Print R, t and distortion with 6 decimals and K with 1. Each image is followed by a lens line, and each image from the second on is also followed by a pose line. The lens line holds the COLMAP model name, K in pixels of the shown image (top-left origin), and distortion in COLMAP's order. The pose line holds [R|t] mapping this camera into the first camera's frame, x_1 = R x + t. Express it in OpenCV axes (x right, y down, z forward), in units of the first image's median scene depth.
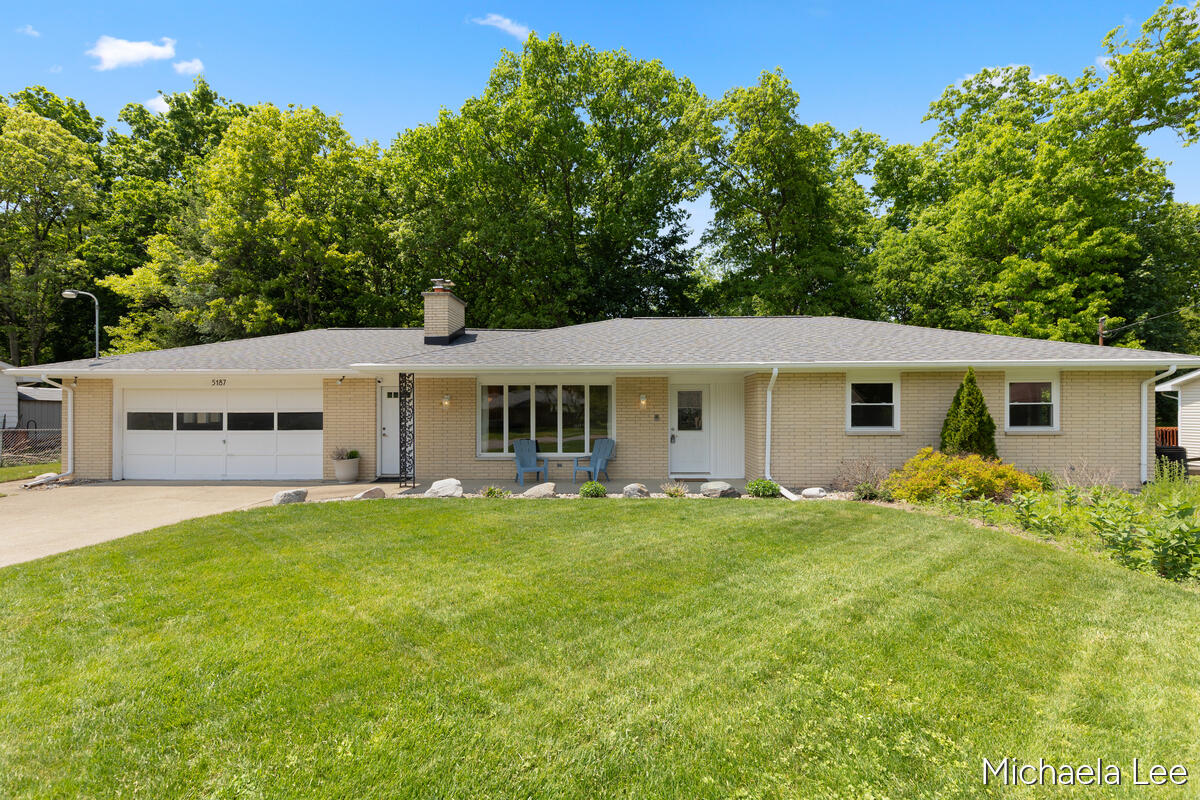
lens RADIAL K [[556.5, 0, 606.2], [0, 556.5, 405.6], [0, 0, 1]] dist [0.012811, -0.000087]
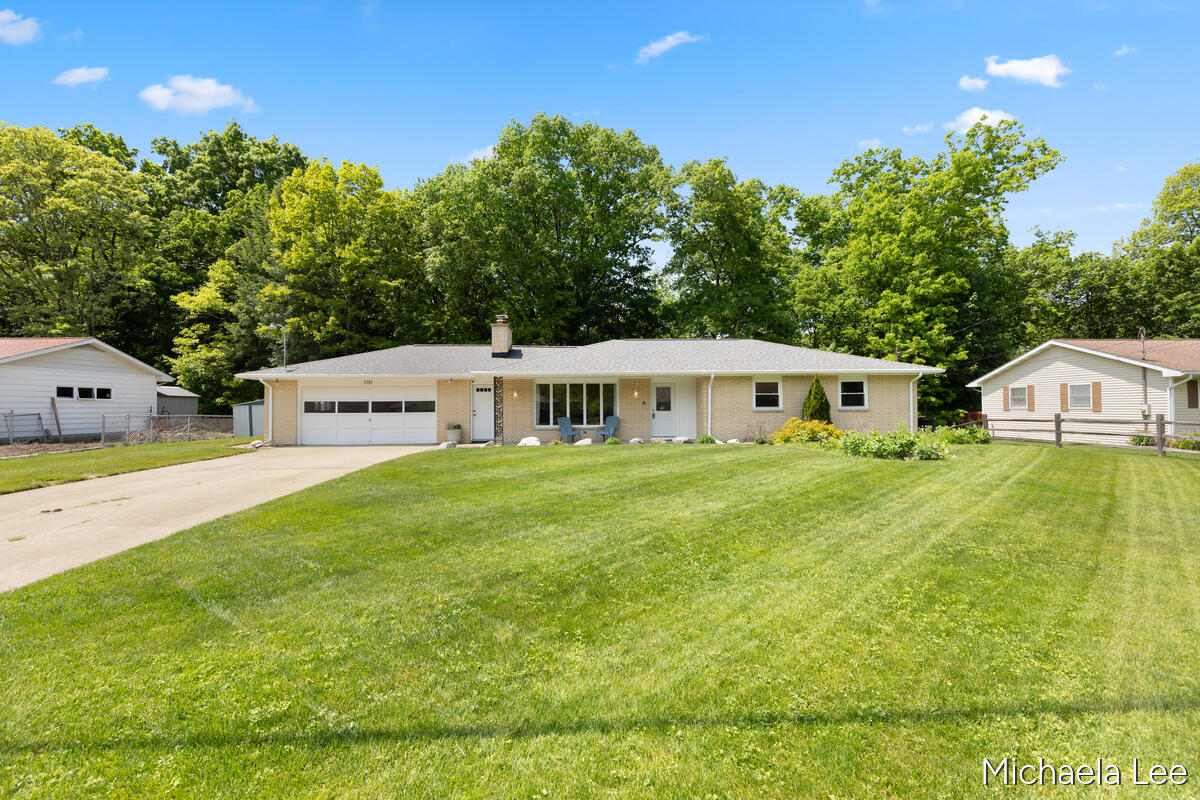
lens RADIAL K [[557.1, 0, 599.4], [0, 557.1, 365.8], [0, 0, 1]] dist [0.023895, 0.000094]
pose [[0.997835, 0.001050, 0.065760, -0.072815], [0.003474, 0.997635, -0.068642, 0.011708], [-0.065677, 0.068722, 0.995472, -0.313761]]
